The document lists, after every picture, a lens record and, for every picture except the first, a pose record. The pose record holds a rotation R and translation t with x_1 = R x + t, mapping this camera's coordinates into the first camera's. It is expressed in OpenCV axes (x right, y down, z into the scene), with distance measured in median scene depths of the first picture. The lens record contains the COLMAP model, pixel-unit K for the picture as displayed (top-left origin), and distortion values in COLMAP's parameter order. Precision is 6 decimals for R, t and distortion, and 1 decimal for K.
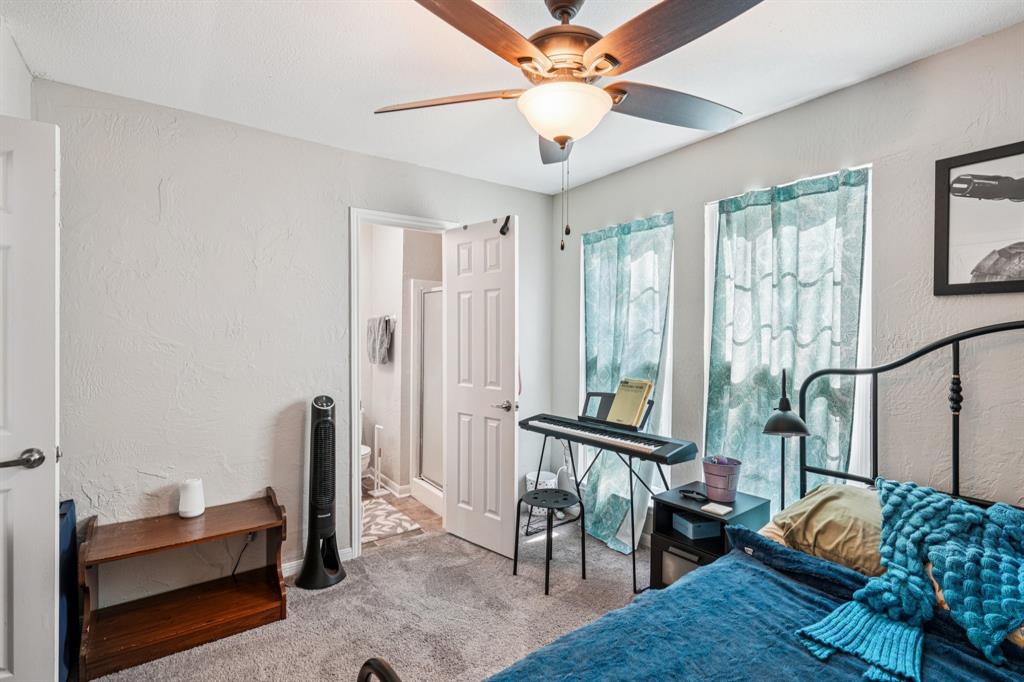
lens RADIAL K [[483.9, 0, 518.2], [0, 483.9, 336.9], [0, 0, 1]] dist [-0.004201, -0.000309]
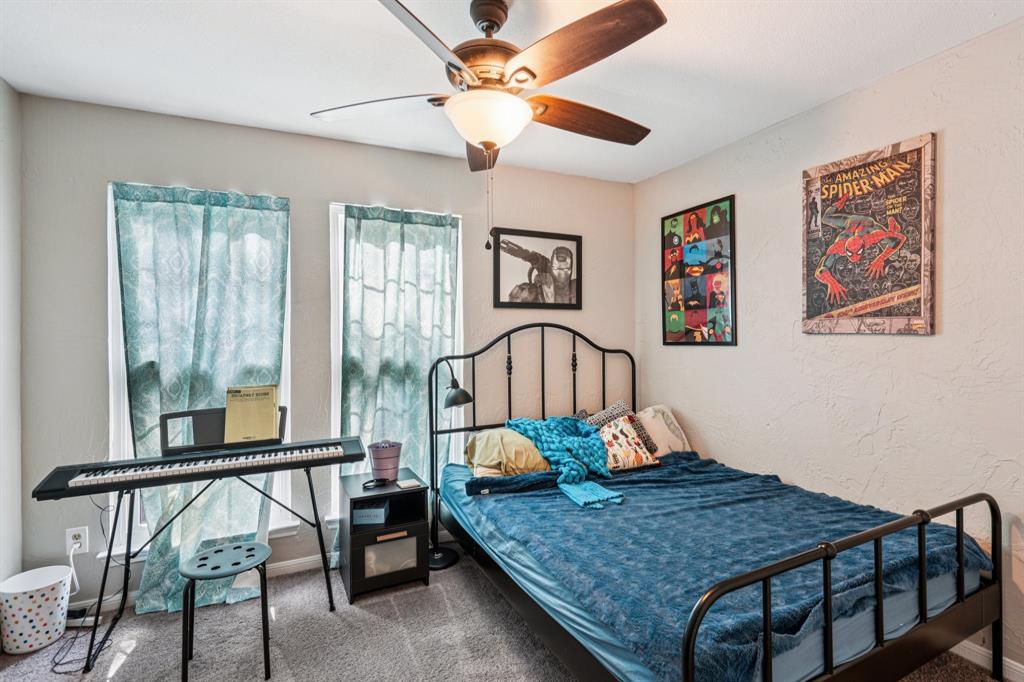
lens RADIAL K [[483.9, 0, 518.2], [0, 483.9, 336.9], [0, 0, 1]] dist [-0.004201, -0.000309]
pose [[0.185350, -0.008546, 0.982635, -0.642481], [0.012163, 0.999906, 0.006402, 0.004740], [-0.982597, 0.010765, 0.185437, 0.512941]]
